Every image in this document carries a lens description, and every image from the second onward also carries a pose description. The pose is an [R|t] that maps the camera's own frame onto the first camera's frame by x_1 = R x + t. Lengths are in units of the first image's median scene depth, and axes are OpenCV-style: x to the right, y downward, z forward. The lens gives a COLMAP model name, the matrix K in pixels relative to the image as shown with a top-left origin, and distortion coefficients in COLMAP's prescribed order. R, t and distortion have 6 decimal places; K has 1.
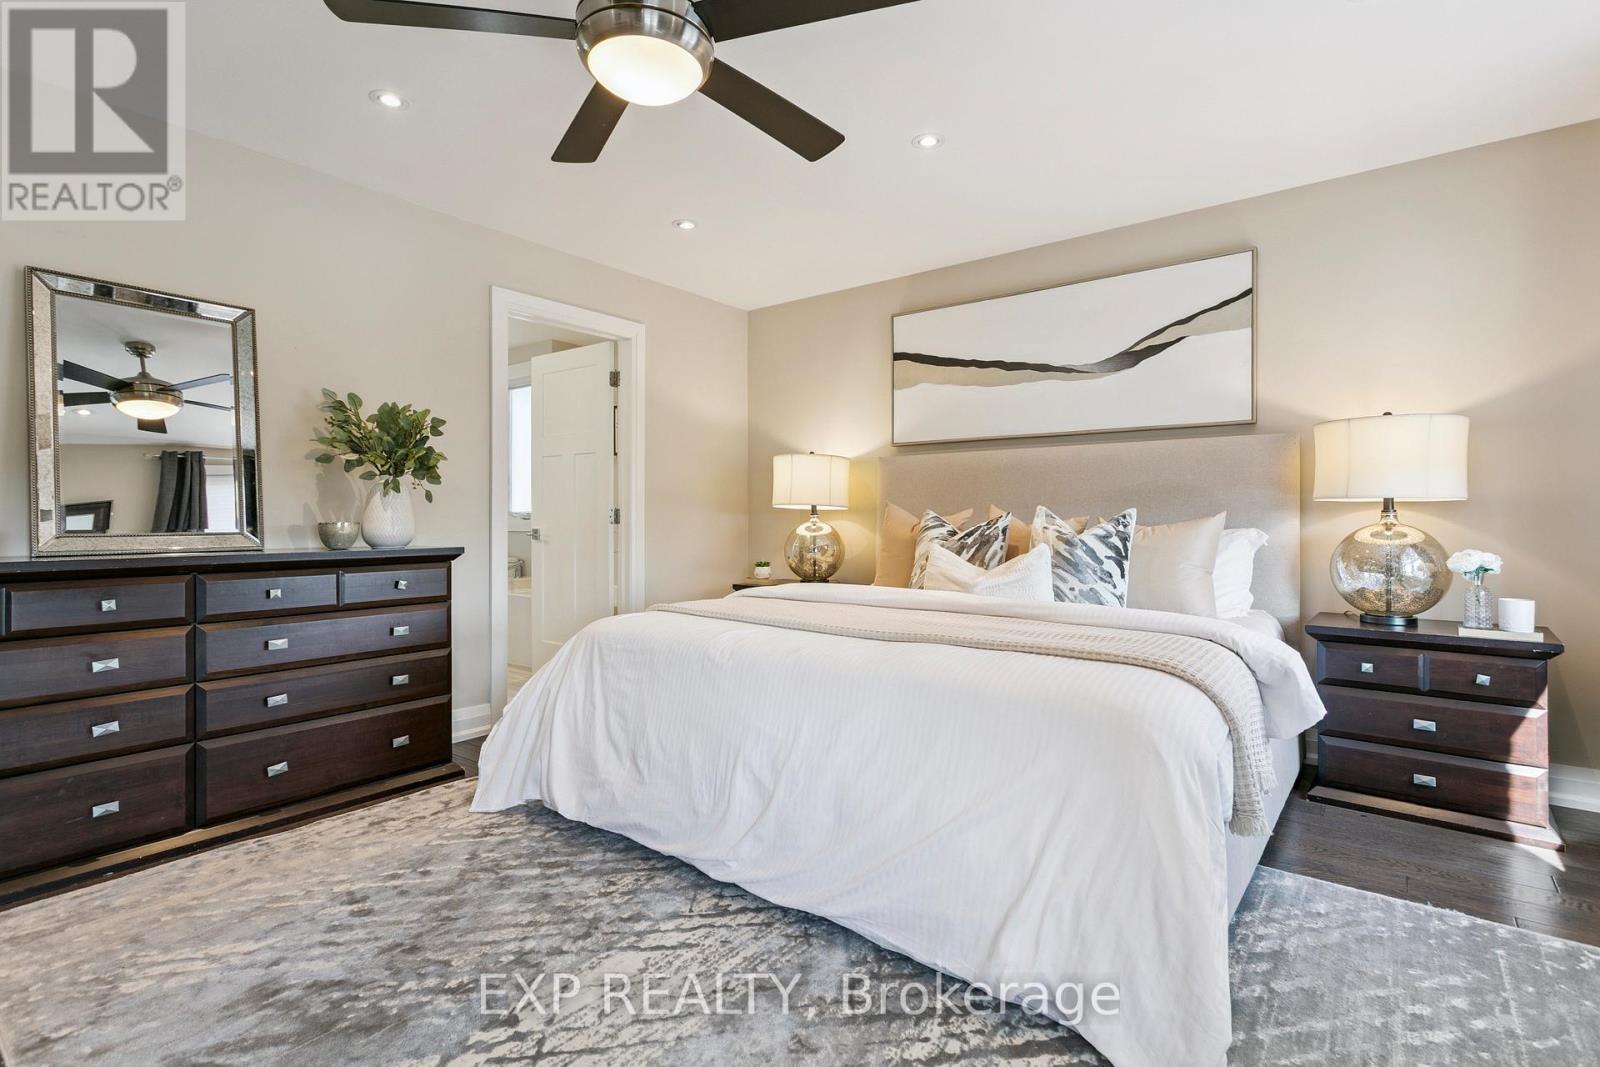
lens RADIAL K [[757.0, 0, 802.4], [0, 757.0, 528.1], [0, 0, 1]] dist [-0.003949, 0.000028]
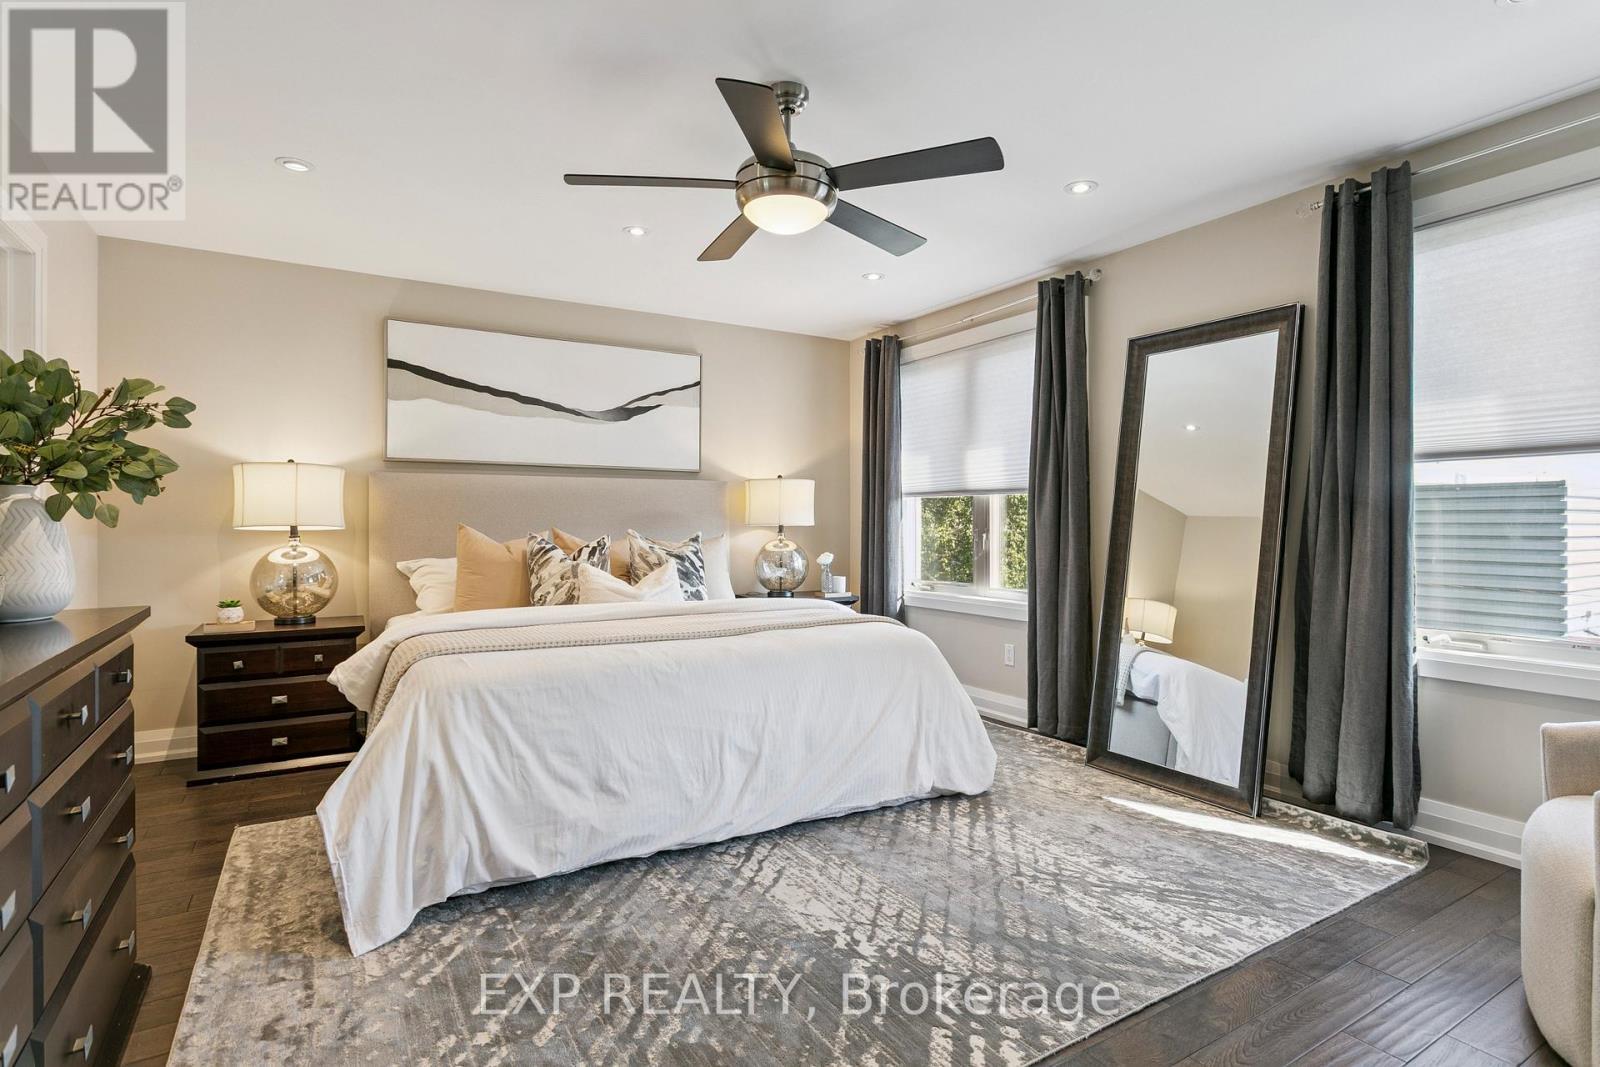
lens RADIAL K [[811.1, 0, 802.7], [0, 811.1, 533.8], [0, 0, 1]] dist [-0.018989, 0.000983]
pose [[0.347573, -0.012952, 0.937564, -0.940256], [0.012692, 0.999878, 0.009107, -0.034438], [-0.937567, 0.008735, 0.347695, 0.296808]]
